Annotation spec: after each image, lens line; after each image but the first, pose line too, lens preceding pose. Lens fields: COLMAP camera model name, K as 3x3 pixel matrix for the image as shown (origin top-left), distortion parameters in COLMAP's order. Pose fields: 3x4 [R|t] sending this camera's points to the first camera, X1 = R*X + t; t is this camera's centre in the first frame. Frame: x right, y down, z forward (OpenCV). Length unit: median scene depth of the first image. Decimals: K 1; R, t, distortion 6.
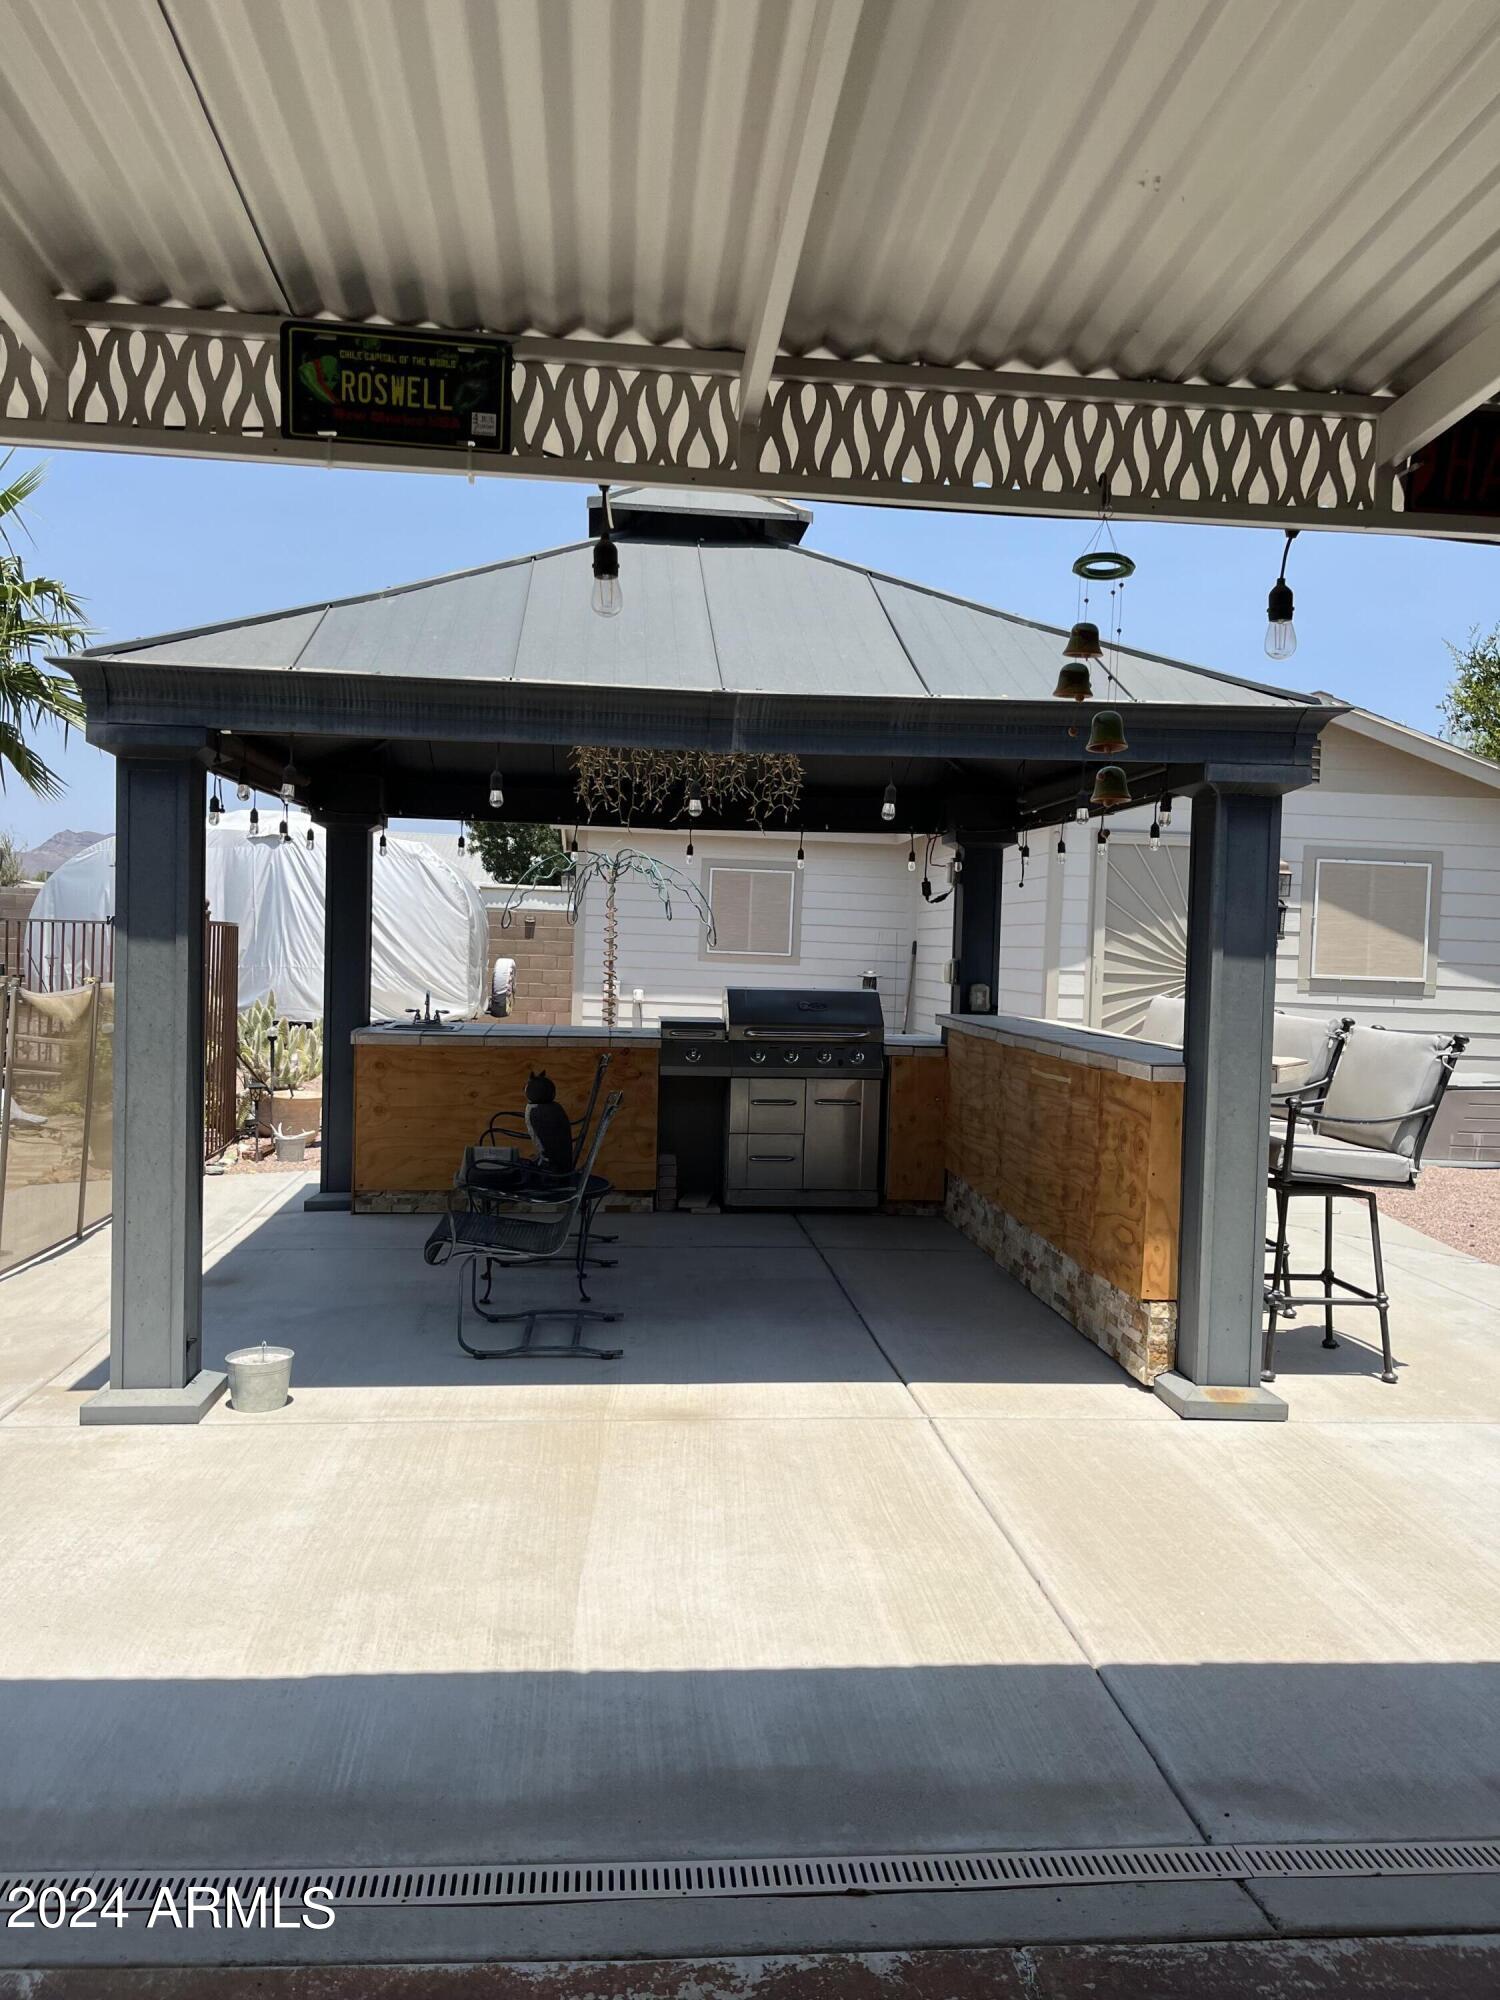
lens RADIAL K [[1540.0, 0, 744.5], [0, 1540.0, 1003.7], [0, 0, 1]] dist [-0.001303, -0.008033]
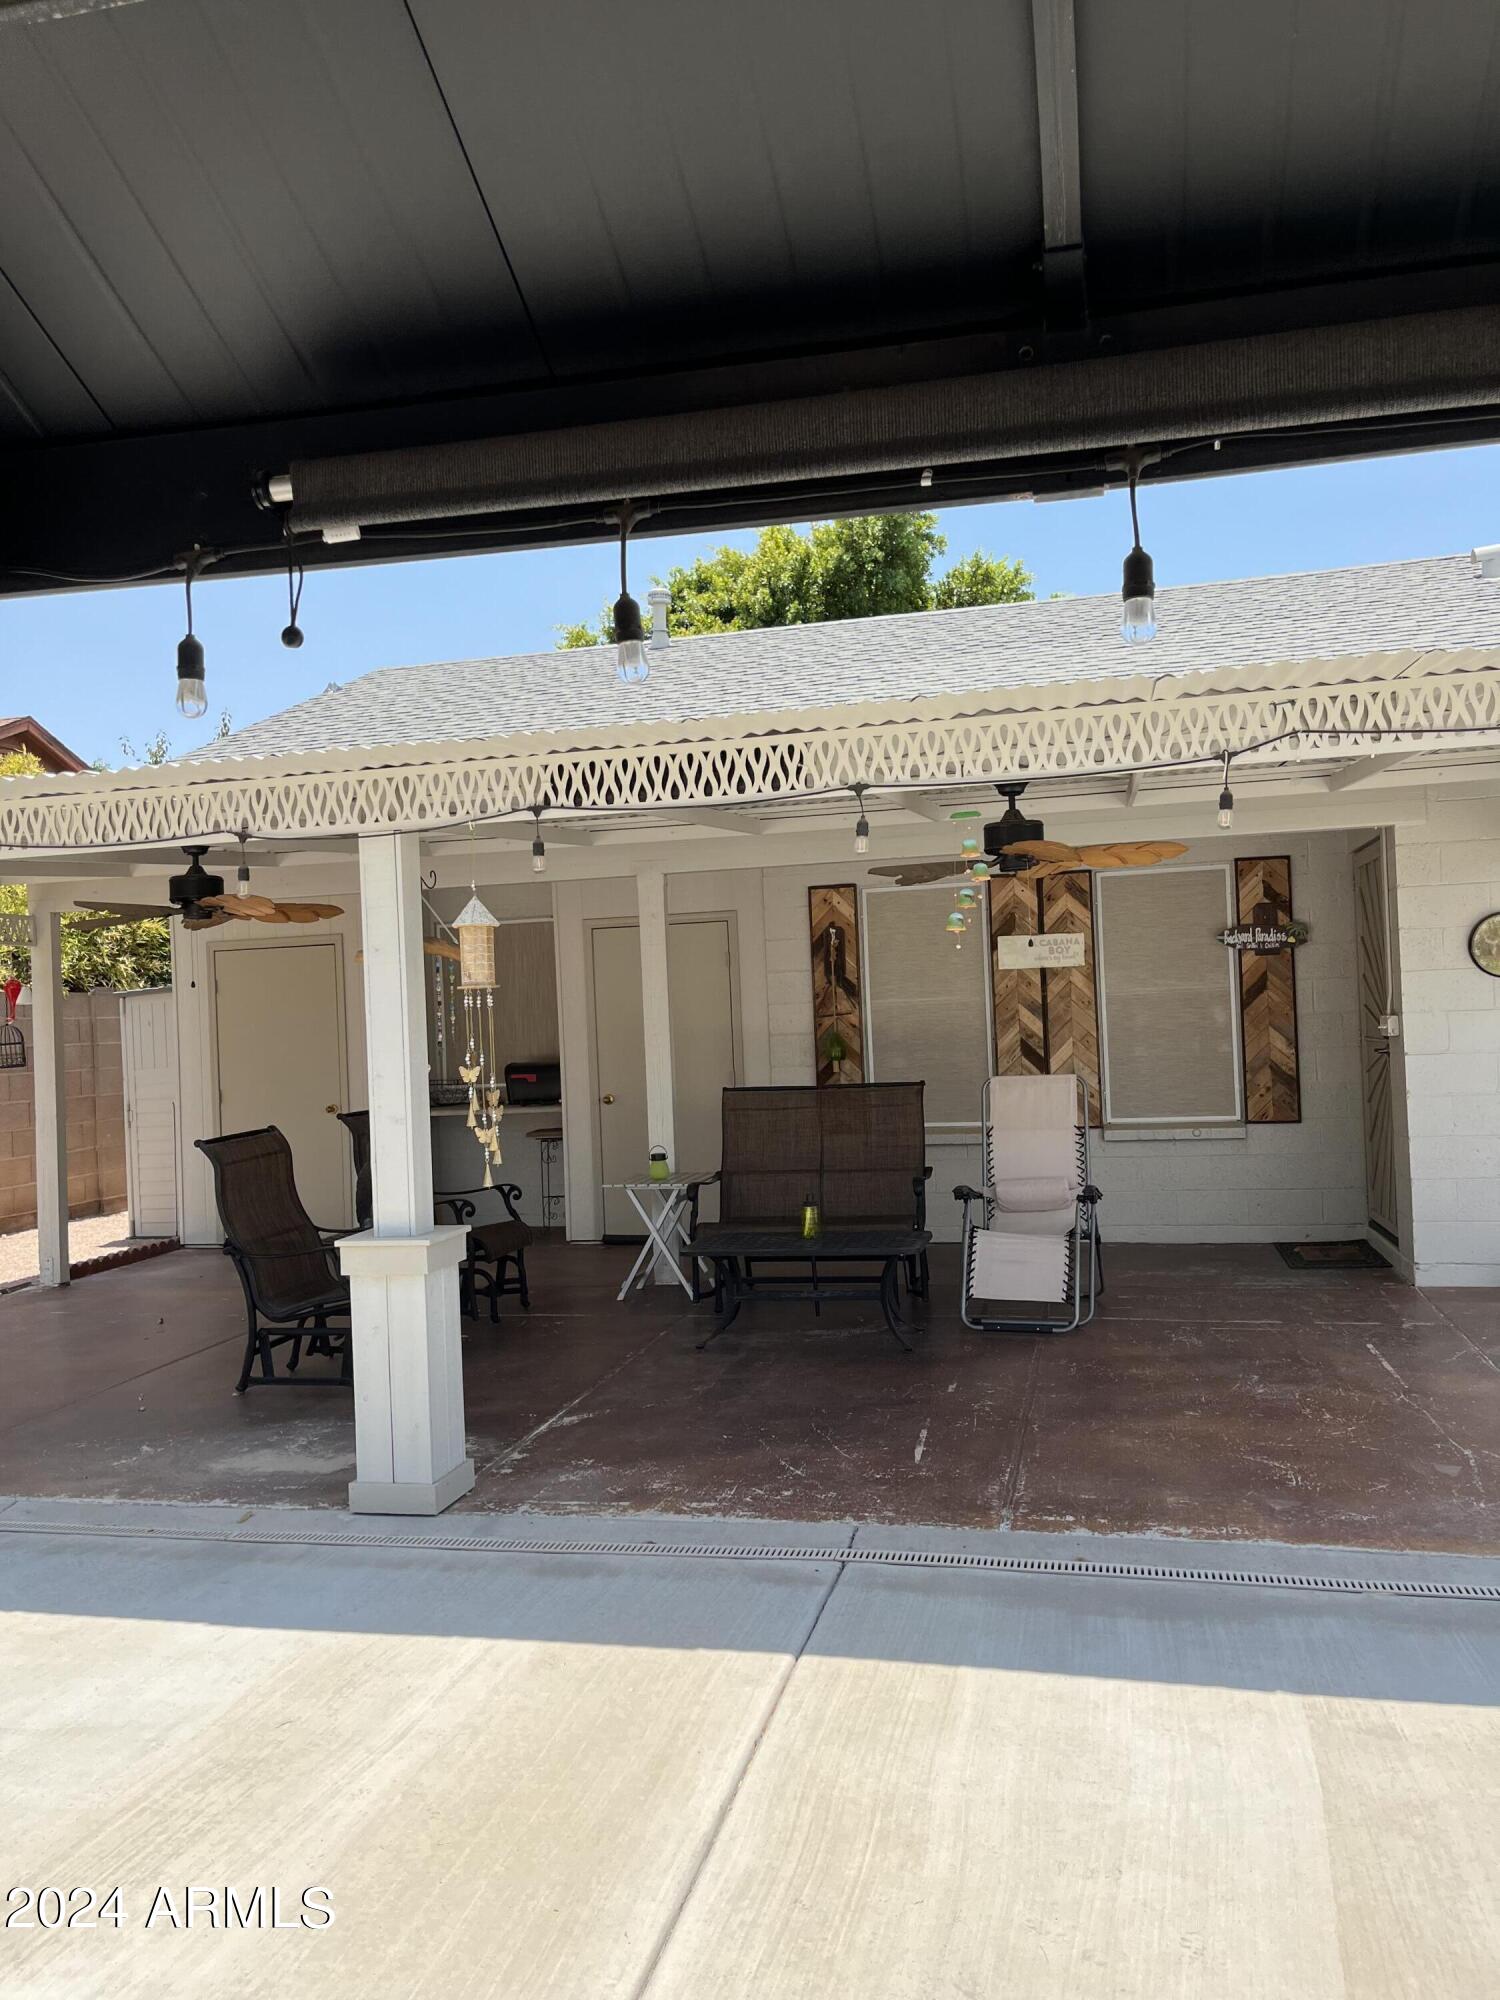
lens RADIAL K [[1540.0, 0, 751.0], [0, 1540.0, 999.6], [0, 0, 1]] dist [-0.001303, -0.008033]
pose [[-0.949618, 0.007569, 0.313317, -0.070792], [0.019632, 0.999182, 0.035363, -0.061178], [-0.312793, 0.039732, -0.948990, 1.640520]]
